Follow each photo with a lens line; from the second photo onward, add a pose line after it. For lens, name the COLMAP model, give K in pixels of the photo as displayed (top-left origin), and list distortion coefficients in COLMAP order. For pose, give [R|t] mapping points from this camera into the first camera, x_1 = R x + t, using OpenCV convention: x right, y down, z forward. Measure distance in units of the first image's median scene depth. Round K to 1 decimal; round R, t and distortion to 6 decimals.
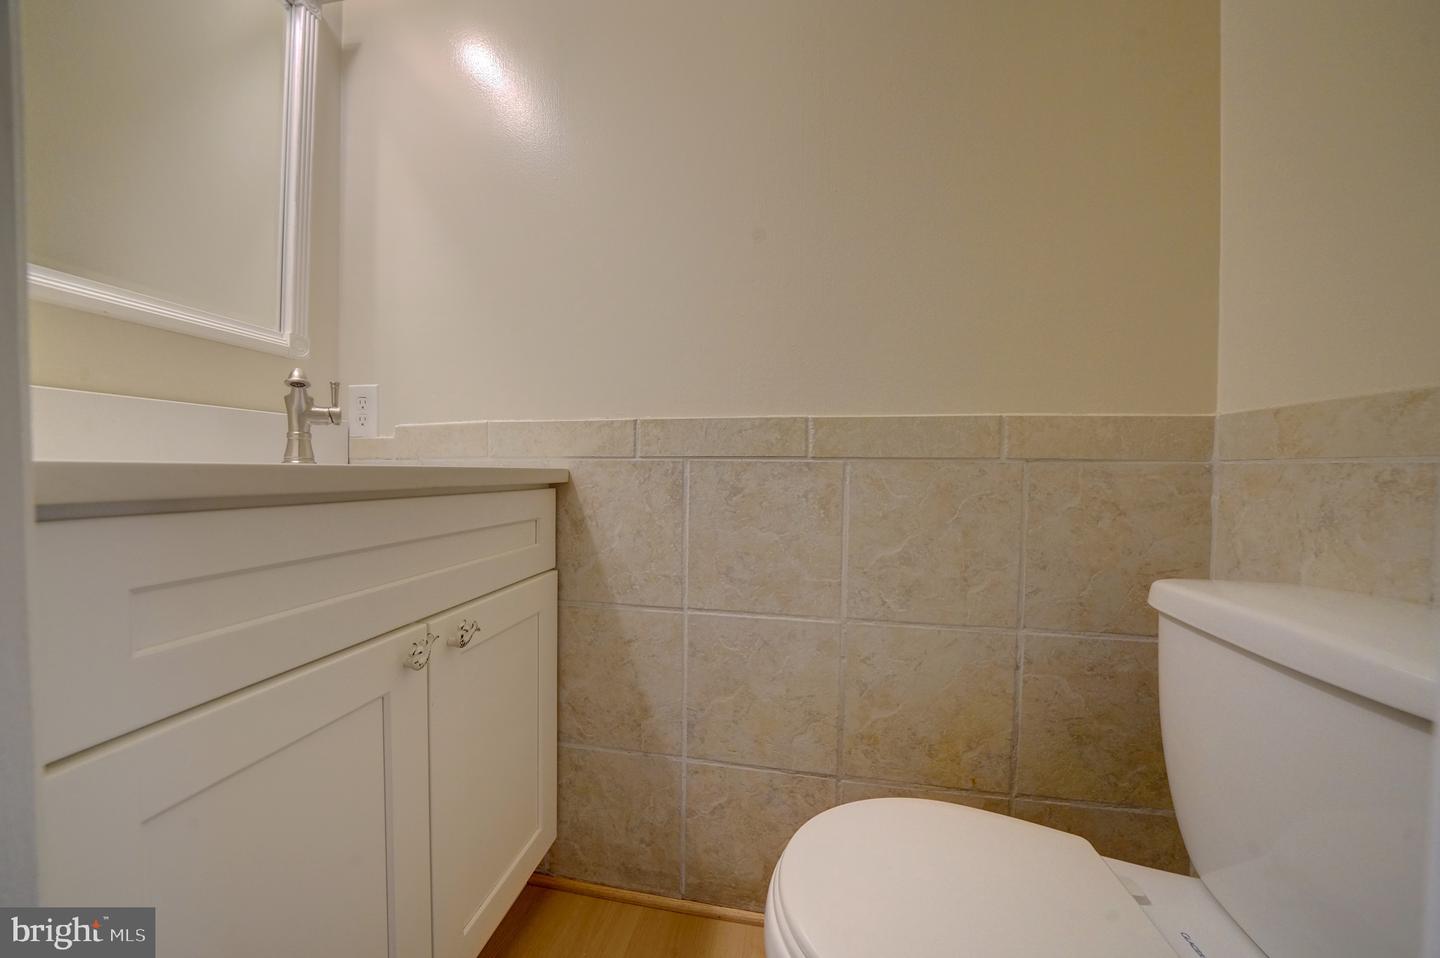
lens RADIAL K [[501.6, 0, 708.6], [0, 501.6, 484.5], [0, 0, 1]] dist [-0.027009, 0.003183]
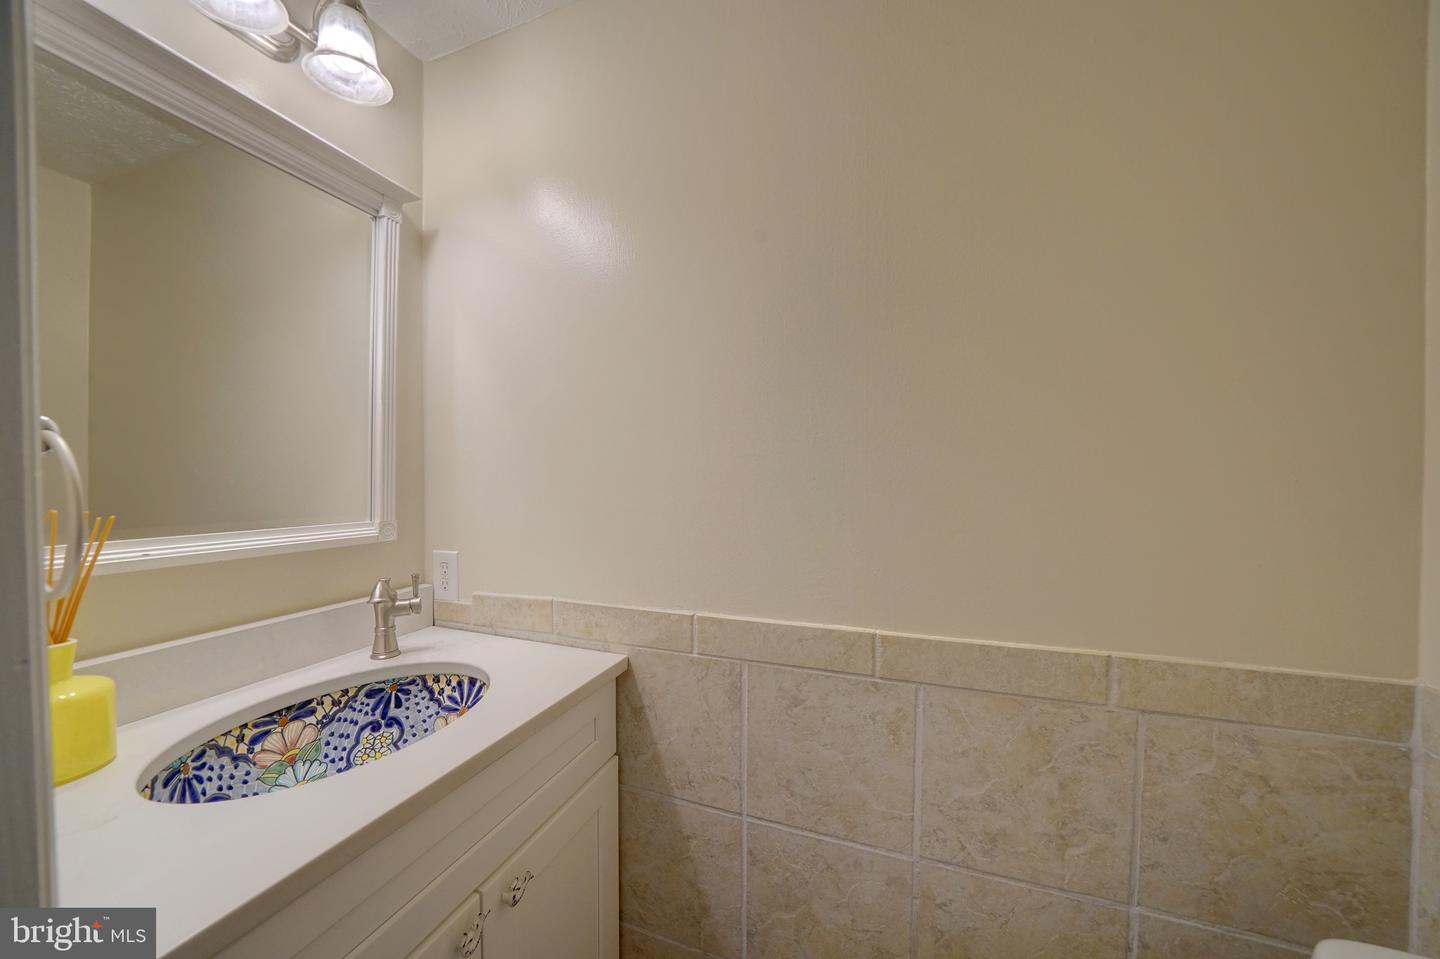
lens RADIAL K [[501.6, 0, 708.6], [0, 501.6, 485.0], [0, 0, 1]] dist [-0.027009, 0.003183]
pose [[0.985139, -0.008327, -0.171560, 0.057349], [0.006875, 0.999935, -0.009051, -0.397171], [0.171624, 0.007737, 0.985132, 0.049015]]
